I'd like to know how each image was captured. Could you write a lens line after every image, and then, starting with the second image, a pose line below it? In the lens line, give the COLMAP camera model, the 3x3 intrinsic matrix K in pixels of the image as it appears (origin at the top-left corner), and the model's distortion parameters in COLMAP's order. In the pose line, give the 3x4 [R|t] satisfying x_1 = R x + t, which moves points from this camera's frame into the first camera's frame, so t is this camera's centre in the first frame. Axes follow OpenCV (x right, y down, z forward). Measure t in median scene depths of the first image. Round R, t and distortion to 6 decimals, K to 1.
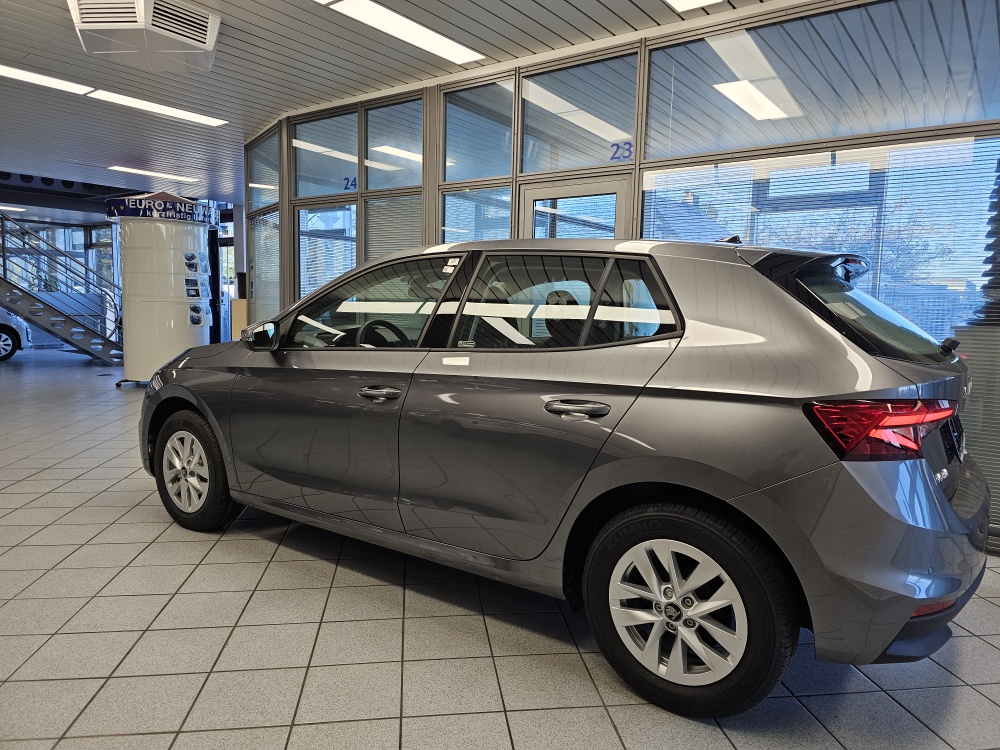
lens RADIAL K [[690.0, 0, 500.8], [0, 690.0, 372.3], [0, 0, 1]] dist [0.049449, -0.006198]
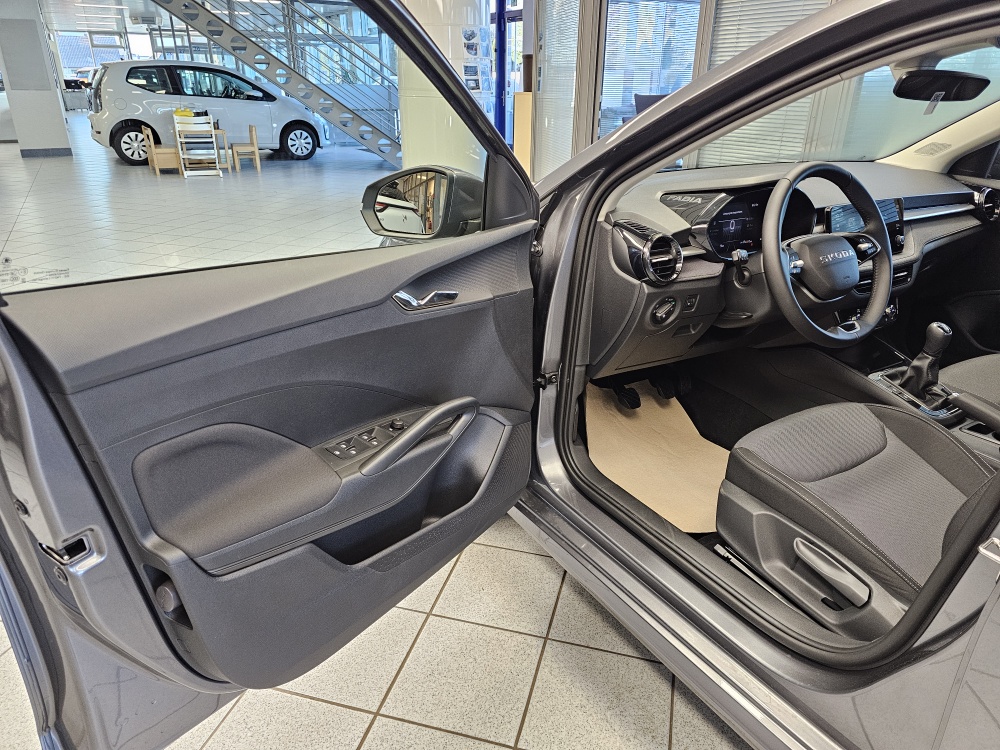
lens RADIAL K [[690.0, 0, 500.0], [0, 690.0, 385.0], [0, 0, 1]] dist [0.049449, -0.006198]
pose [[0.923389, 0.143671, -0.355965, -0.050966], [-0.031911, 0.952838, 0.301797, -0.018645], [0.382536, -0.267317, 0.884425, 0.142426]]
